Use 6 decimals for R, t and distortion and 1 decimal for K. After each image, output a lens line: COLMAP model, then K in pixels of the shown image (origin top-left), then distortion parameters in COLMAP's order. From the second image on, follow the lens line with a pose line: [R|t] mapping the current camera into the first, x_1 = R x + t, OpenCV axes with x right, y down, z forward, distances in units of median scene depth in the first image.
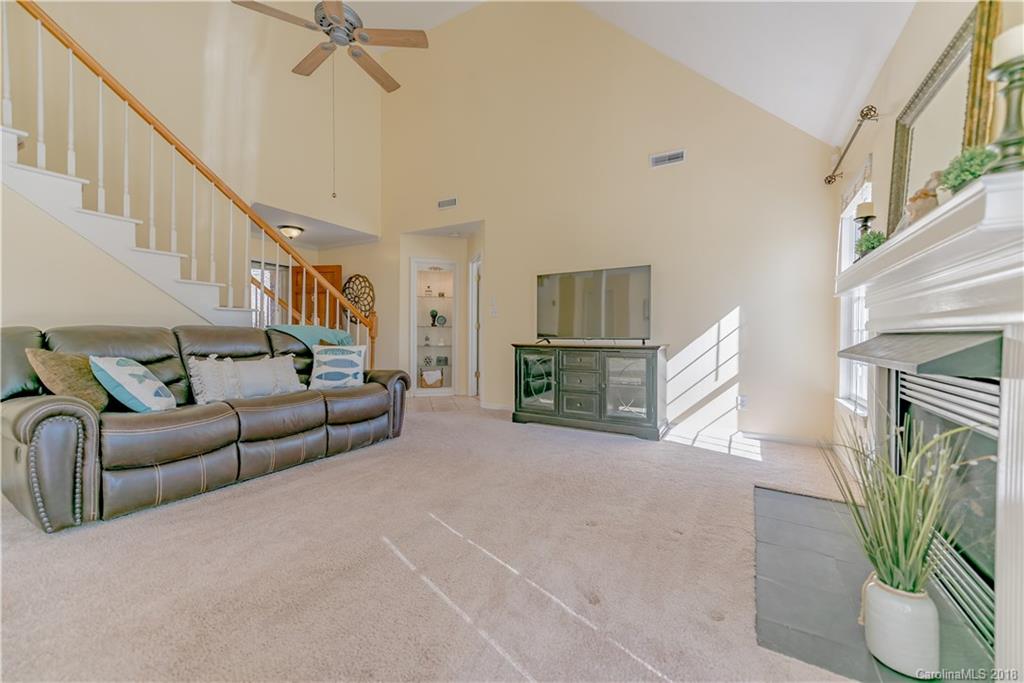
lens RADIAL K [[396.6, 0, 516.2], [0, 396.6, 339.3], [0, 0, 1]] dist [0.017800, -0.003946]
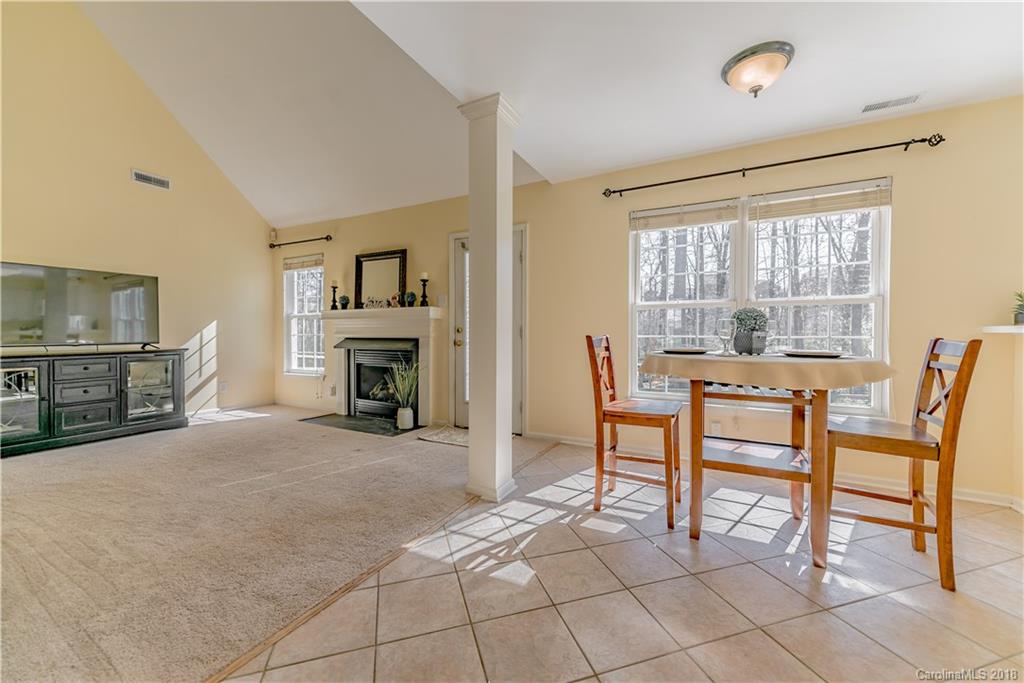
lens RADIAL K [[396.6, 0, 516.2], [0, 396.6, 339.3], [0, 0, 1]] dist [0.017800, -0.003946]
pose [[-0.054727, -0.022207, 0.998254, -0.786824], [0.009388, 0.999697, 0.022754, -0.026032], [-0.998457, 0.010616, -0.054502, 0.053734]]
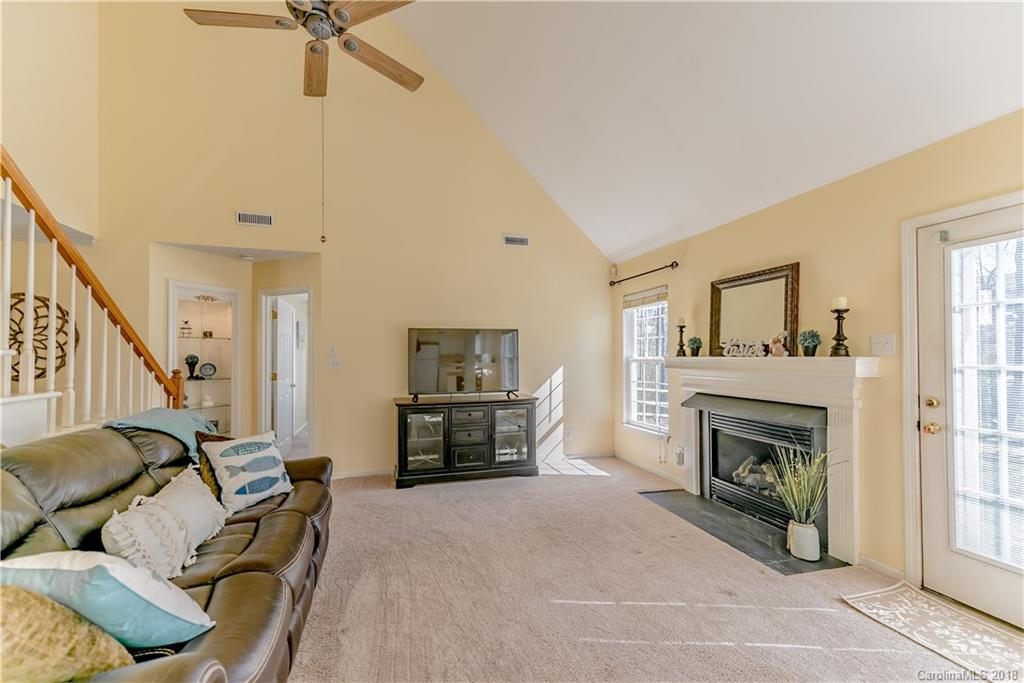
lens RADIAL K [[411.5, 0, 495.3], [0, 411.5, 352.5], [0, 0, 1]] dist [0.017842, -0.000359]
pose [[0.699585, -0.003542, 0.714541, -0.553323], [0.015109, 0.999837, -0.009836, -0.098306], [-0.714390, 0.017677, 0.699525, 0.170275]]
